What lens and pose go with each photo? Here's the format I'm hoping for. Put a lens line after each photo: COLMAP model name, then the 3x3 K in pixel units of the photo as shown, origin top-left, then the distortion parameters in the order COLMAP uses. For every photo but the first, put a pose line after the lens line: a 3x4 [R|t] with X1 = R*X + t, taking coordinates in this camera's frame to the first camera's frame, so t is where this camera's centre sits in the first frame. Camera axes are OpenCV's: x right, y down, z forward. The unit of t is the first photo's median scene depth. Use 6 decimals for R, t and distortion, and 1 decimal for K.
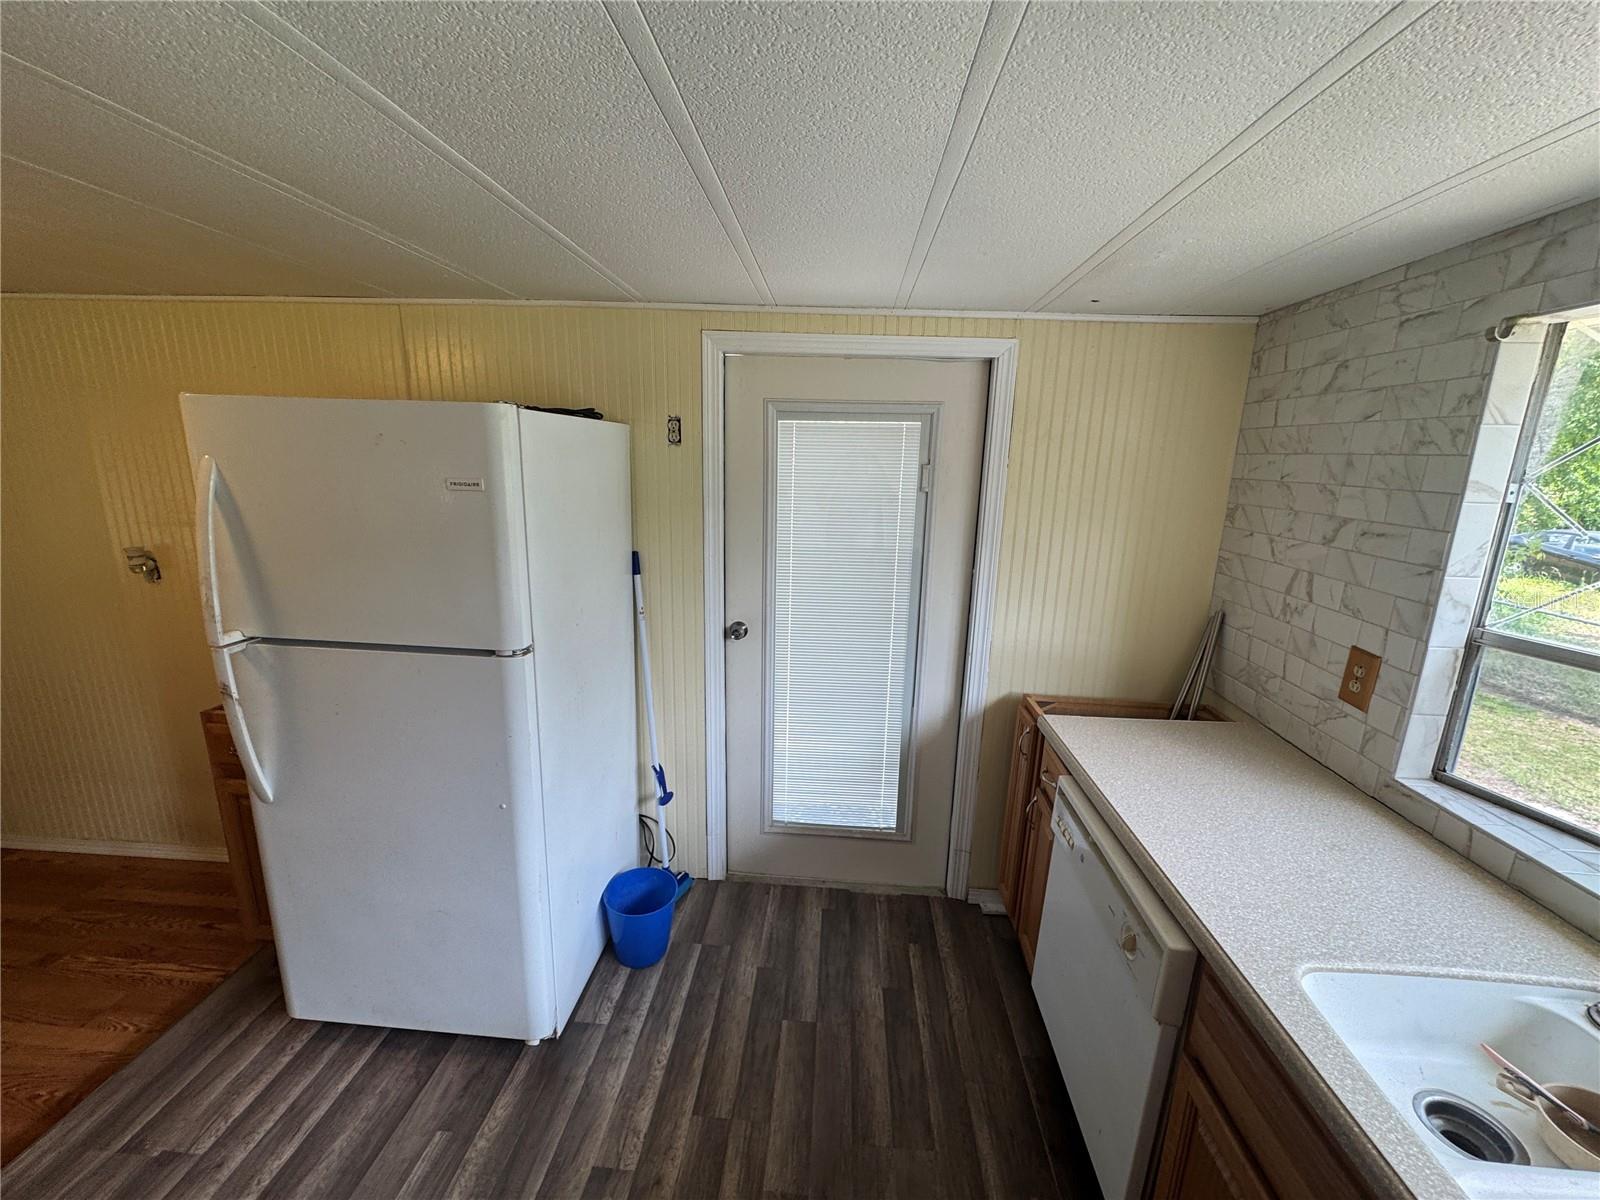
lens RADIAL K [[638.1, 0, 800.0], [0, 638.1, 600.0], [0, 0, 1]] dist [-0.001385, 0.000137]
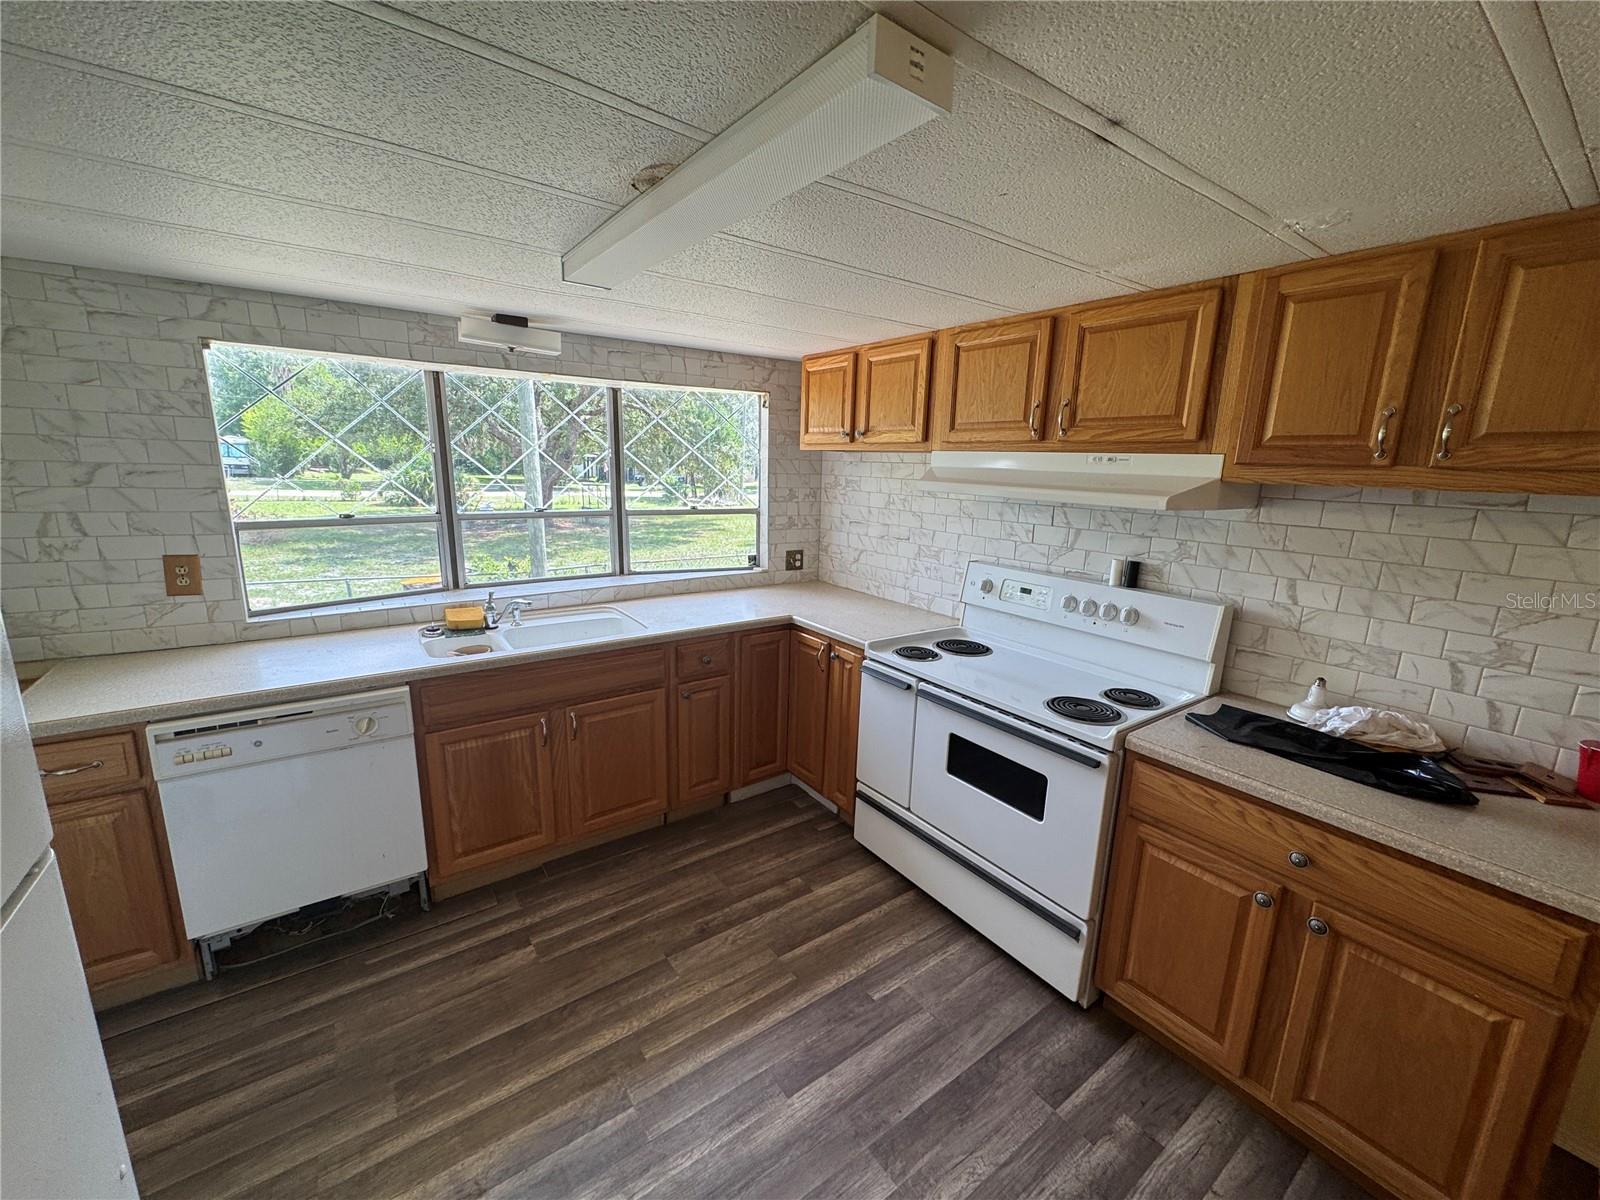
lens RADIAL K [[638.1, 0, 800.0], [0, 638.1, 600.0], [0, 0, 1]] dist [-0.001385, 0.000137]
pose [[-0.636742, -0.202755, 0.743943, -0.976496], [0.127932, 0.923659, 0.361232, -0.149404], [-0.760390, 0.325185, -0.562193, 0.714128]]
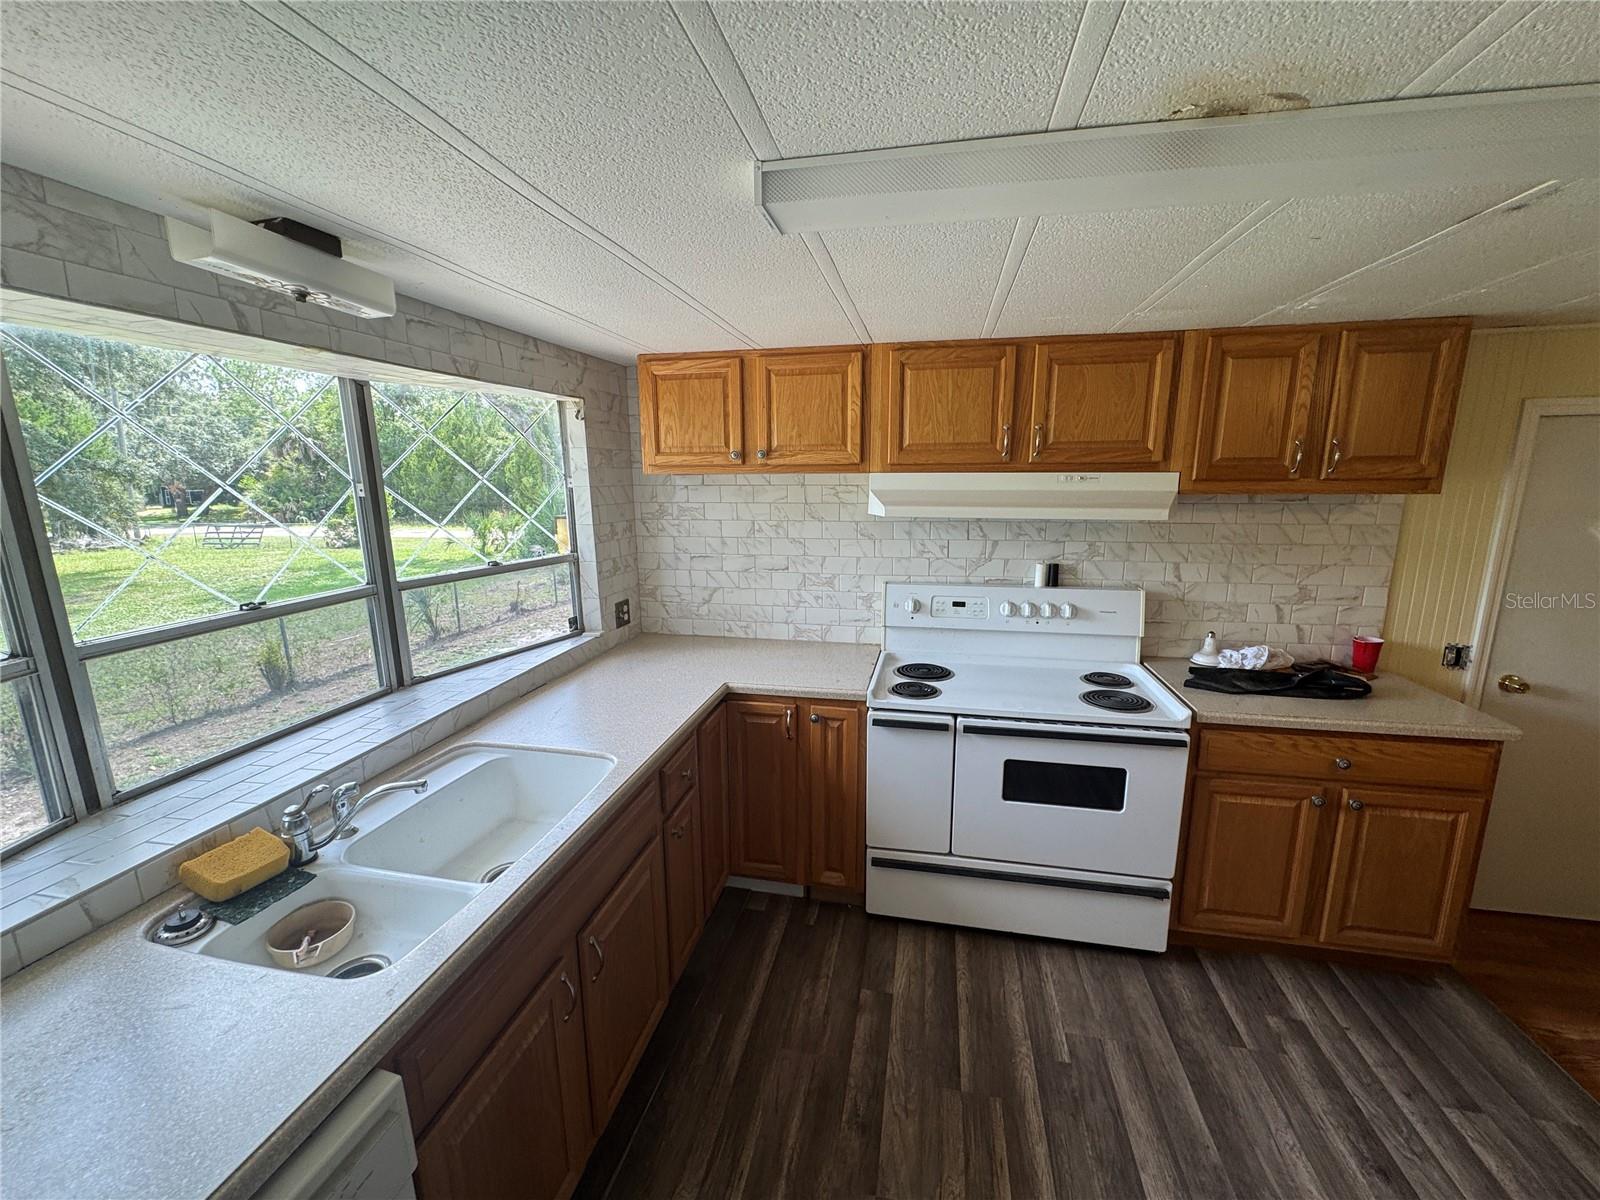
lens RADIAL K [[638.1, 0, 800.0], [0, 638.1, 600.0], [0, 0, 1]] dist [-0.001385, 0.000137]
pose [[-0.990359, -0.042005, 0.132002, 0.003593], [0.015253, 0.914053, 0.405307, -0.207523], [-0.137682, 0.403413, -0.904600, 0.923288]]
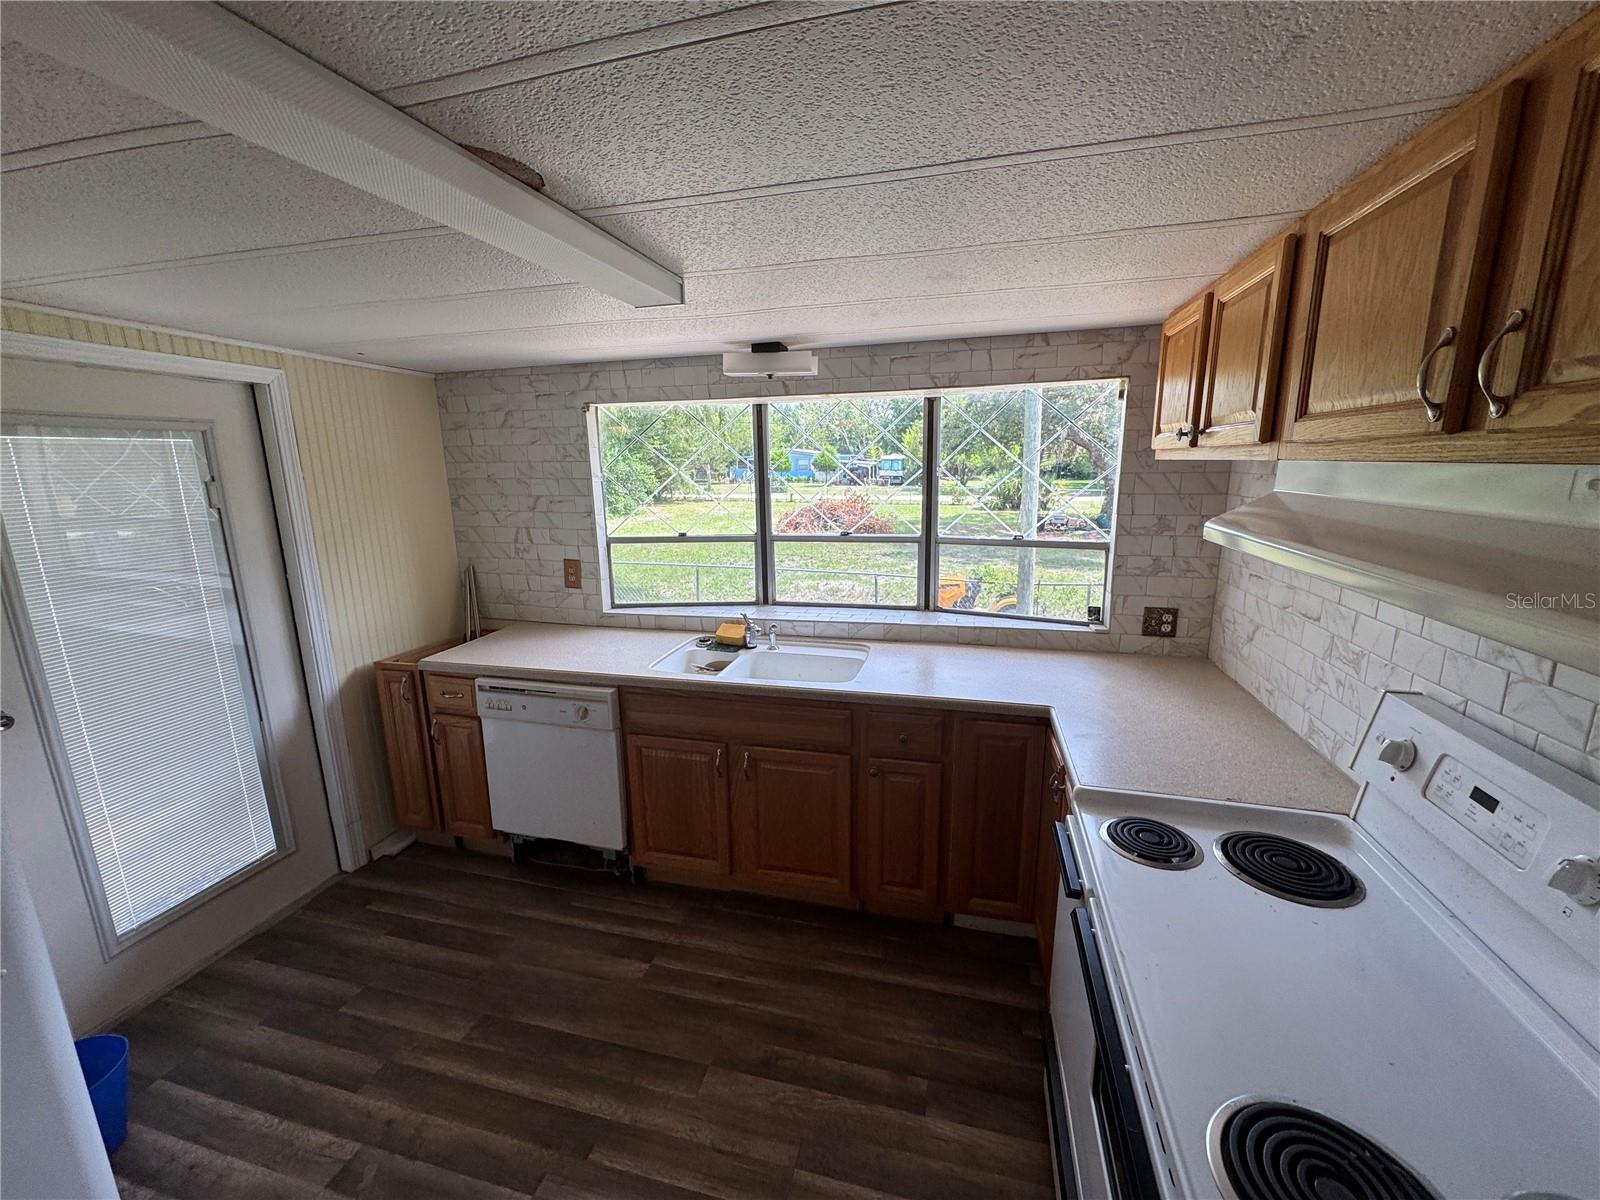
lens RADIAL K [[638.1, 0, 800.0], [0, 638.1, 600.0], [0, 0, 1]] dist [-0.001385, 0.000137]
pose [[0.183323, -0.232391, 0.955190, -0.845152], [0.235707, 0.953704, 0.186791, -0.003202], [-0.954377, 0.190902, 0.229612, -0.110042]]
